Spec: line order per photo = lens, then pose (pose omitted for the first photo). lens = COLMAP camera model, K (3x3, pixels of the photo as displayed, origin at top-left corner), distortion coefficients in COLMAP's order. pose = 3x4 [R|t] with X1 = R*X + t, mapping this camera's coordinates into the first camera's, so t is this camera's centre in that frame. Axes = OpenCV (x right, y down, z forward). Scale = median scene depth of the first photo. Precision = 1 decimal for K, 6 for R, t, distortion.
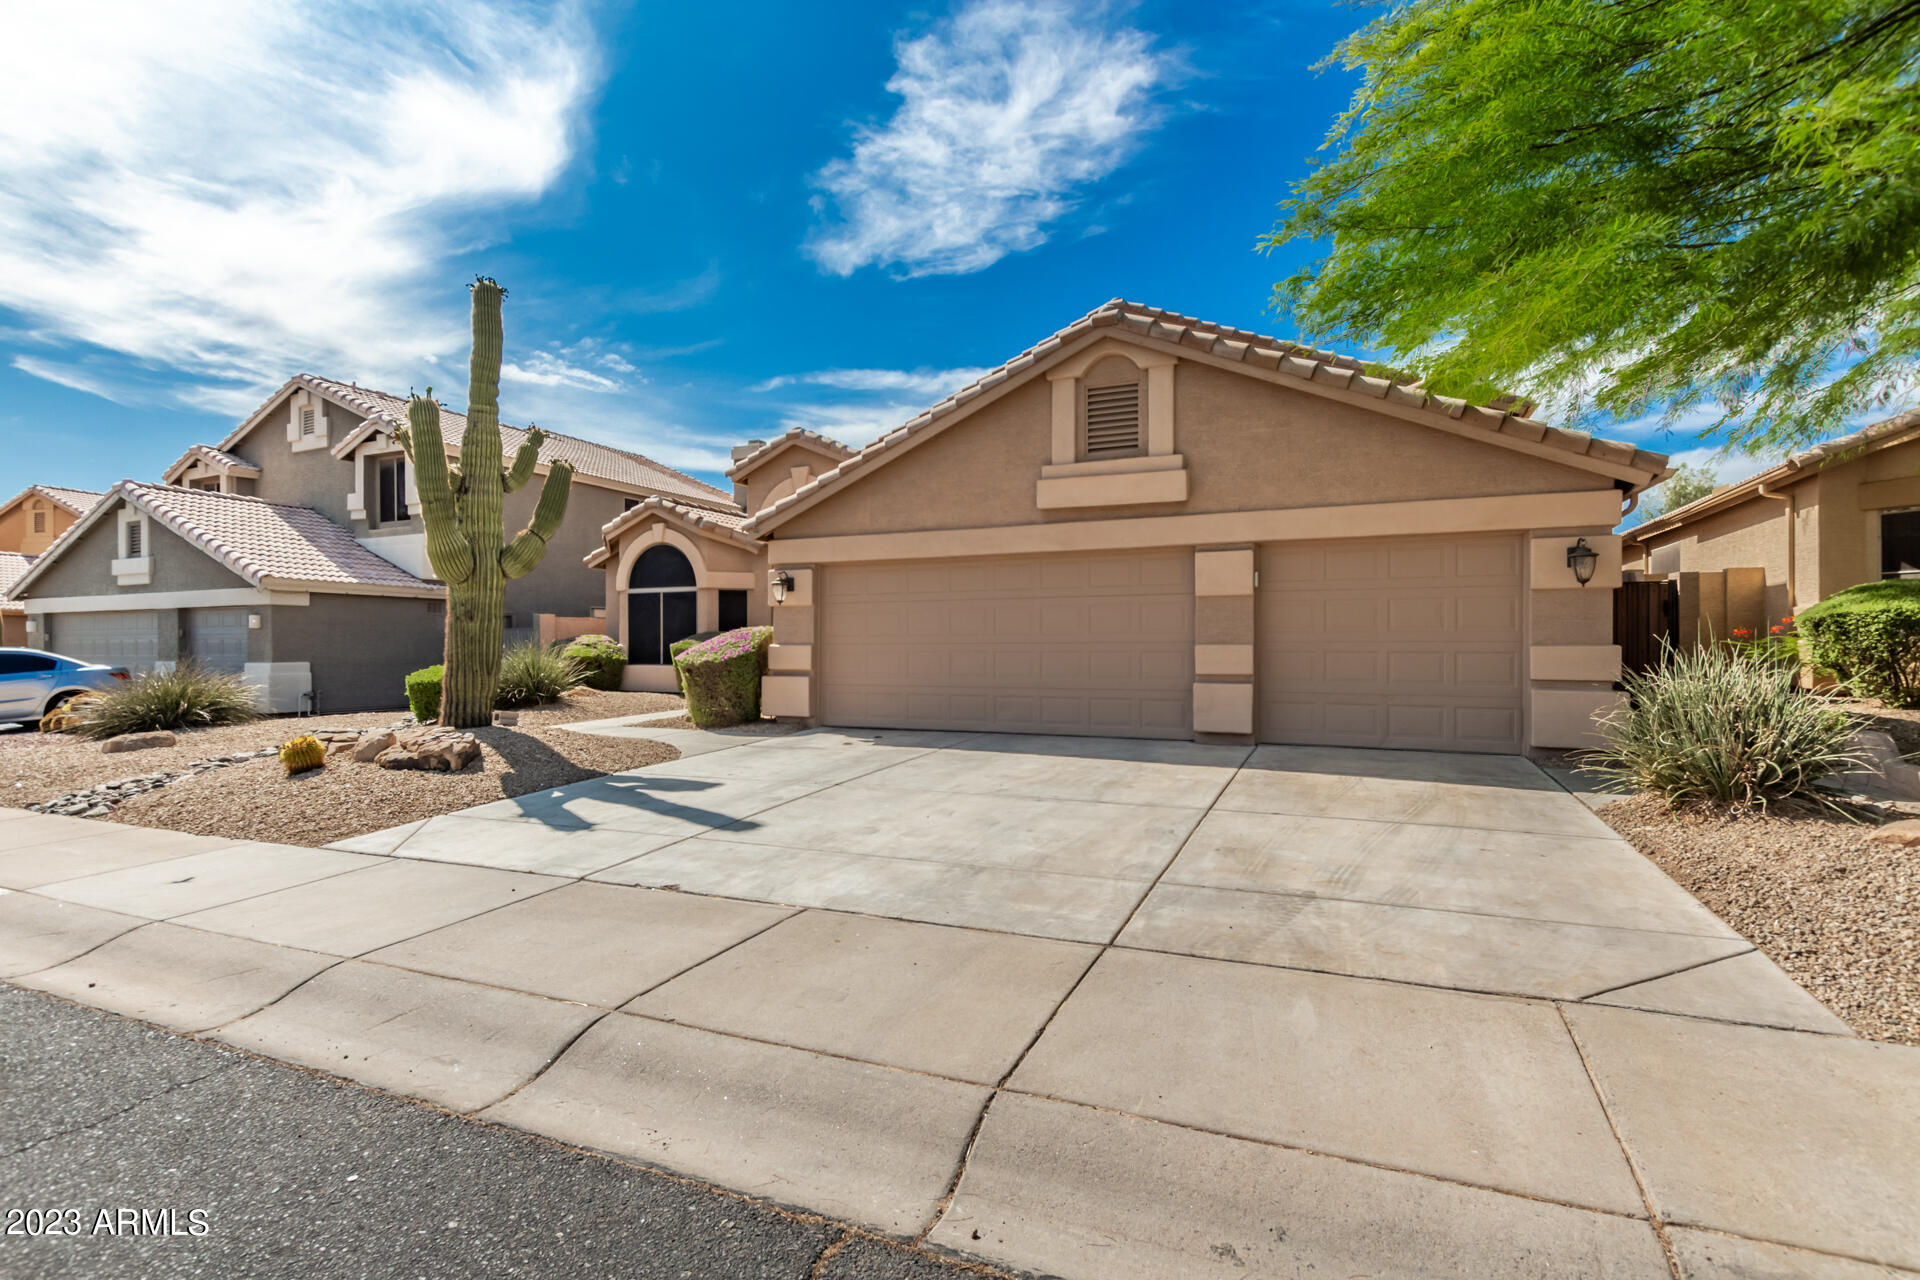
lens RADIAL K [[879.1, 0, 965.8], [0, 879.1, 641.9], [0, 0, 1]] dist [-0.000260, -0.000077]
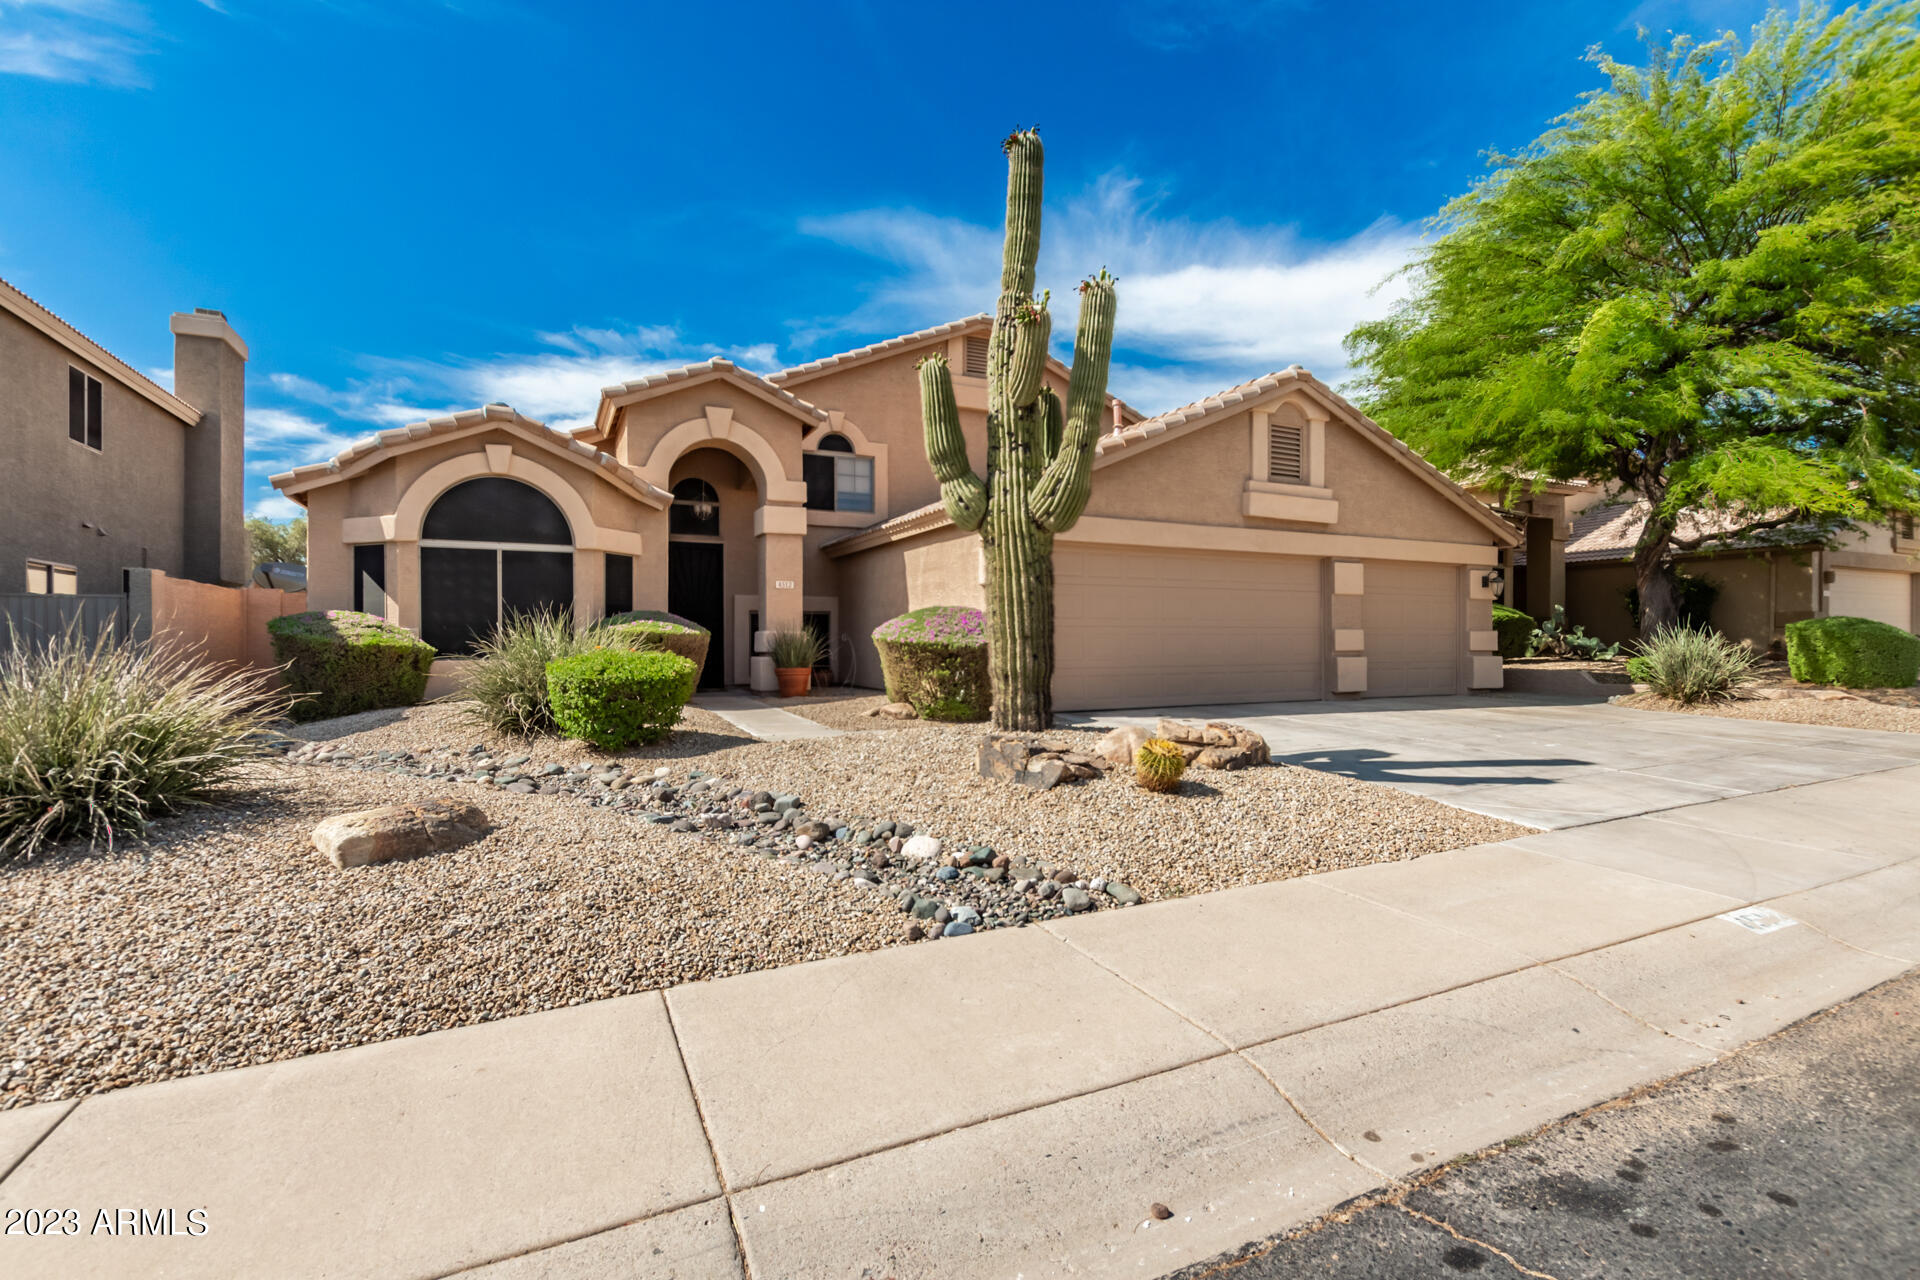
lens RADIAL K [[879.1, 0, 965.8], [0, 879.1, 641.9], [0, 0, 1]] dist [-0.000260, -0.000077]
pose [[0.643800, 0.002769, 0.765189, -1.101674], [-0.001920, 0.999996, -0.002003, 0.025385], [-0.765191, -0.000179, 0.643803, 0.528633]]
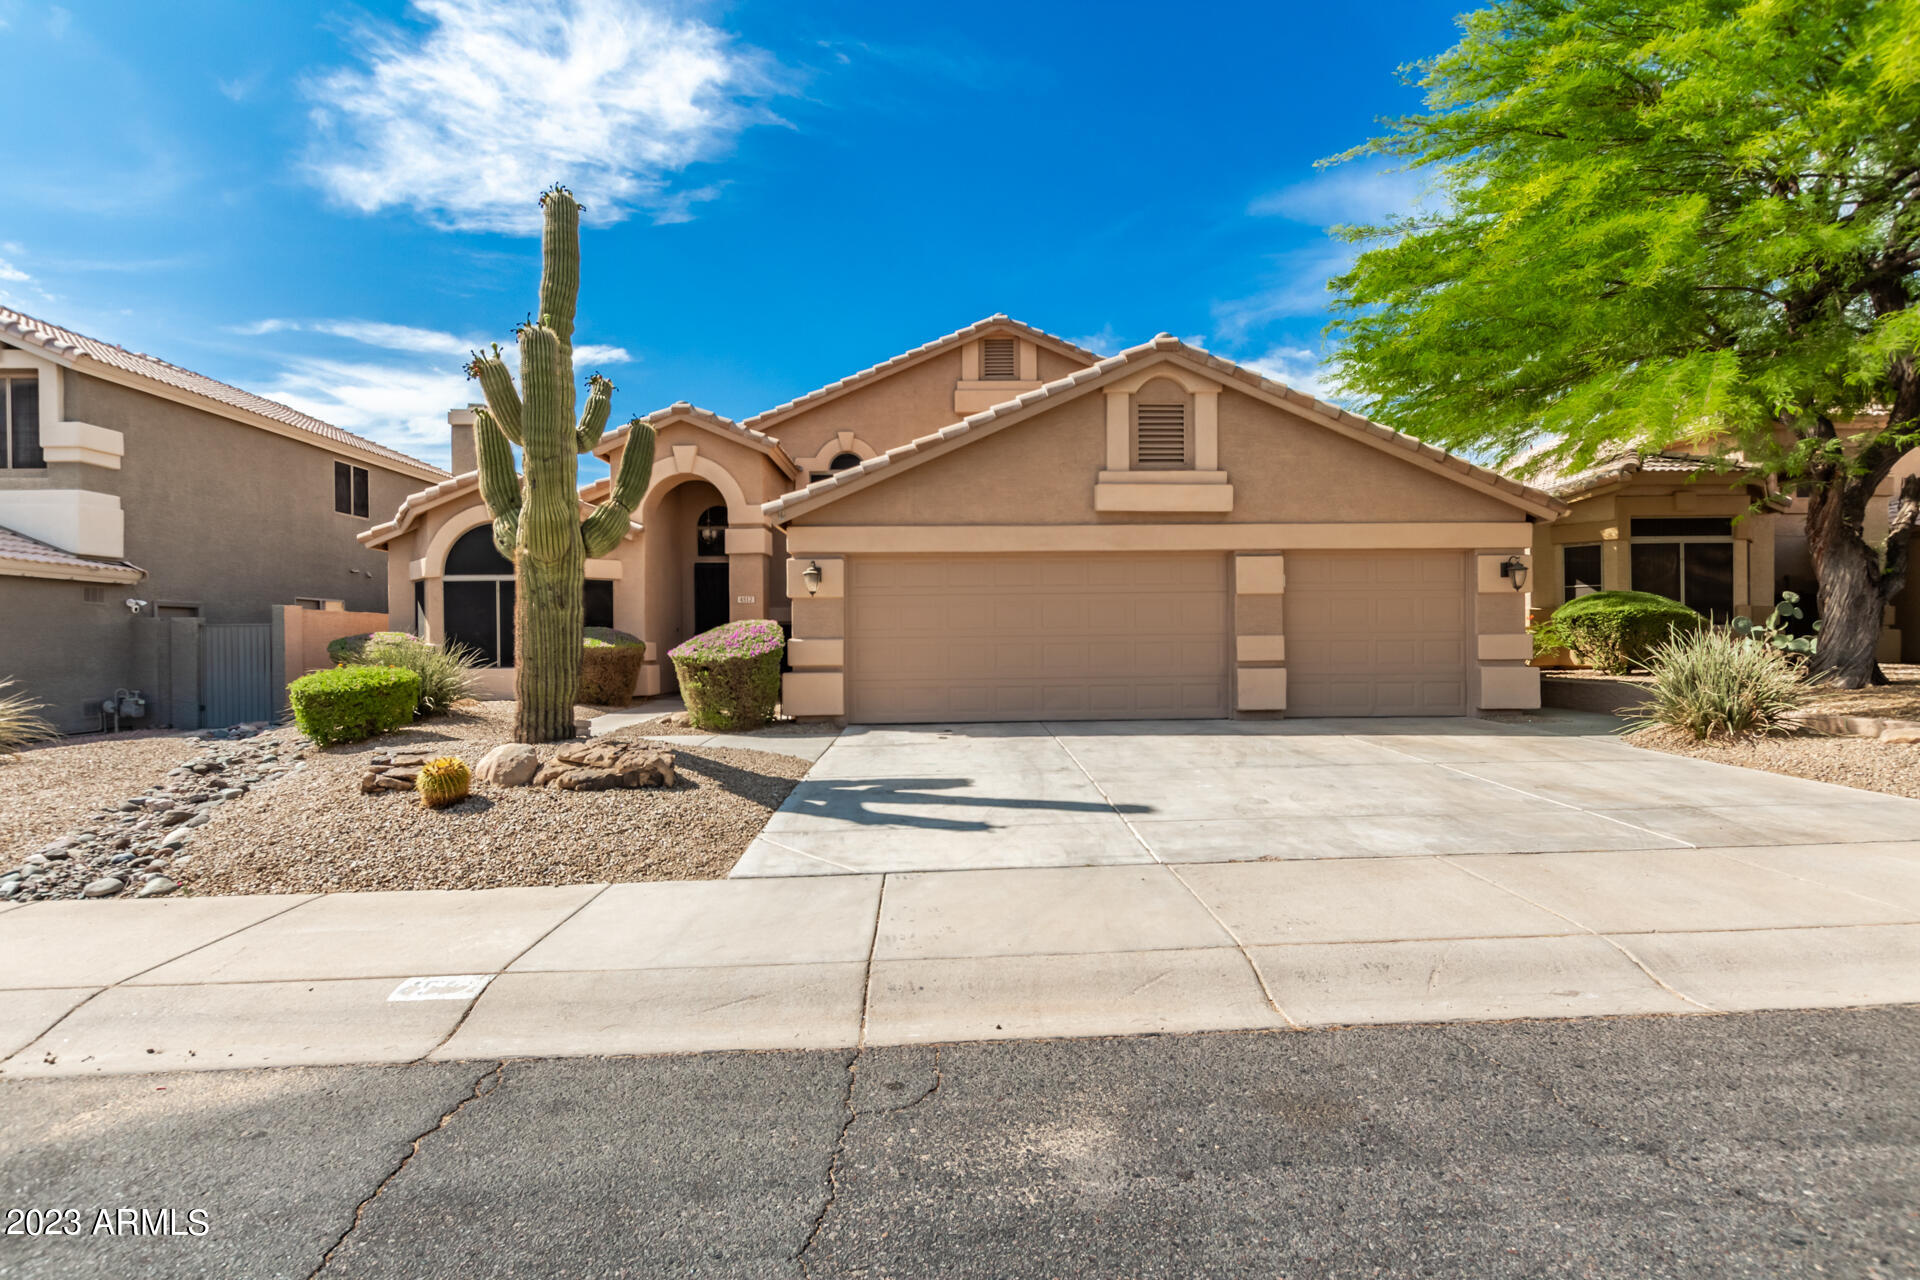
lens RADIAL K [[879.1, 0, 965.8], [0, 879.1, 641.9], [0, 0, 1]] dist [-0.000260, -0.000077]
pose [[0.902619, -0.005599, 0.430404, -0.534842], [0.006342, 0.999980, -0.000291, 0.008948], [-0.430394, 0.002992, 0.902636, 0.098349]]
